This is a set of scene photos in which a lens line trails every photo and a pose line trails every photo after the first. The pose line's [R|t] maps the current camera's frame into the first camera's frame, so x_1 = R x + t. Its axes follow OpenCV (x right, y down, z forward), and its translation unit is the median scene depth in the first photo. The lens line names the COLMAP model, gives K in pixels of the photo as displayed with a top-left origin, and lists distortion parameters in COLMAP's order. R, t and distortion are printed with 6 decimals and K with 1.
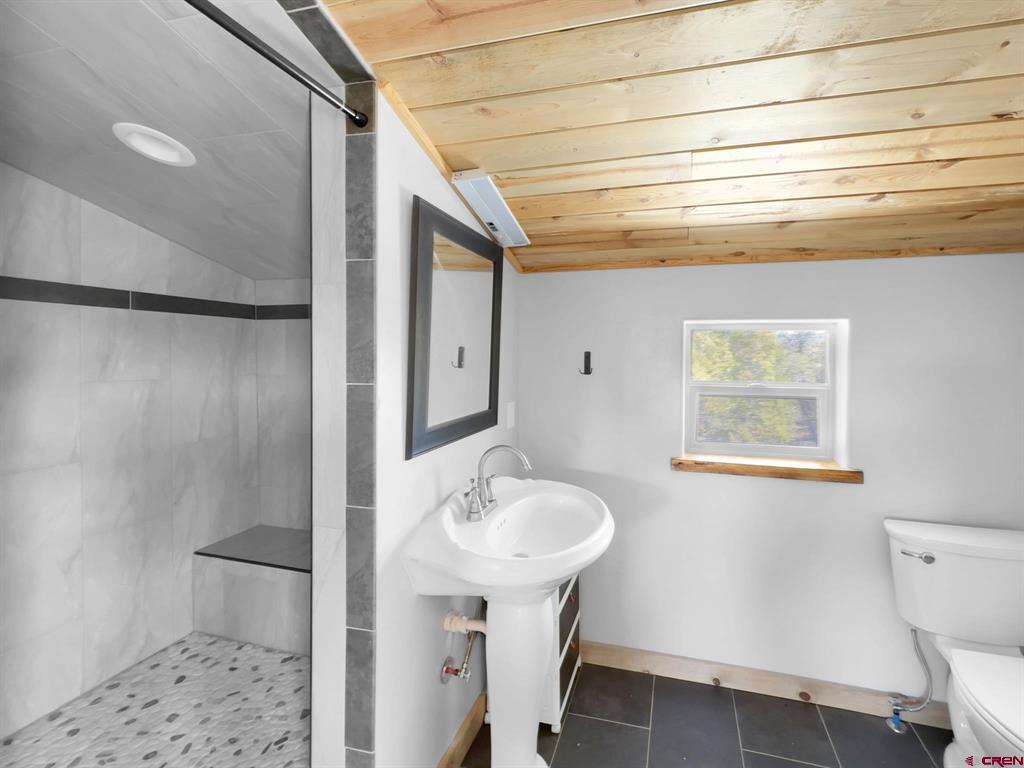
lens RADIAL K [[425.4, 0, 551.6], [0, 425.4, 358.9], [0, 0, 1]] dist [-0.000910, -0.000190]
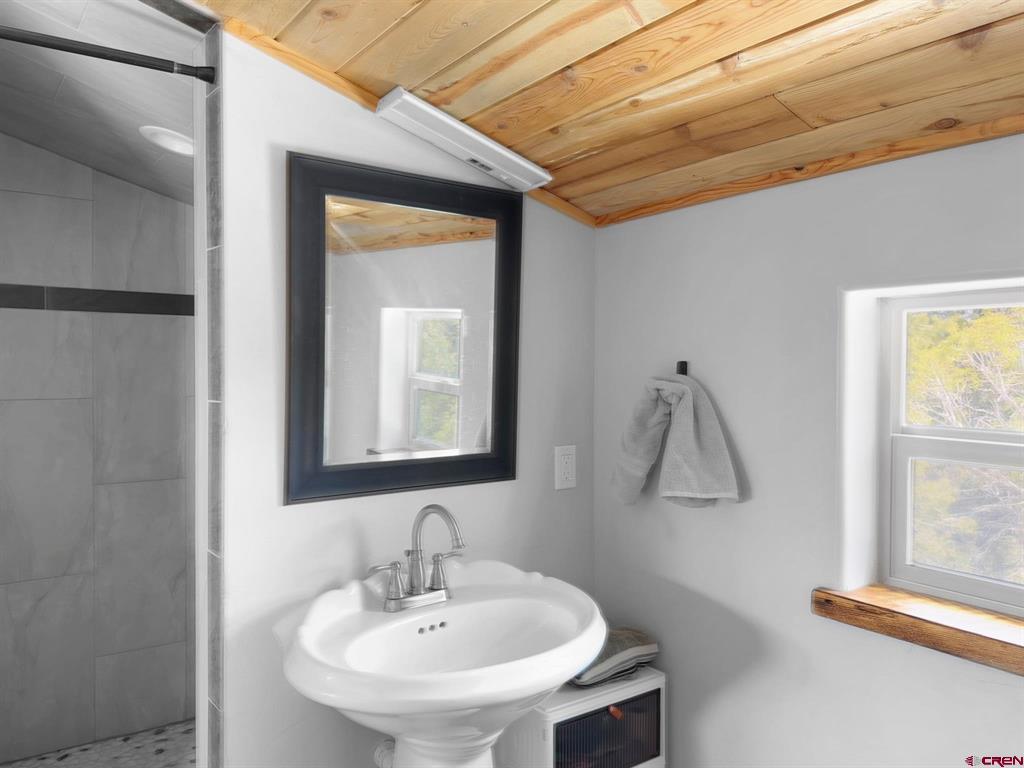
lens RADIAL K [[729.3, 0, 494.8], [0, 729.3, 384.3], [0, 0, 1]] dist [0.061216, -0.077336]
pose [[0.780921, 0.013769, -0.624478, 0.580922], [-0.008633, 0.999899, 0.011251, 0.004379], [0.624570, -0.003395, 0.780962, 0.165562]]
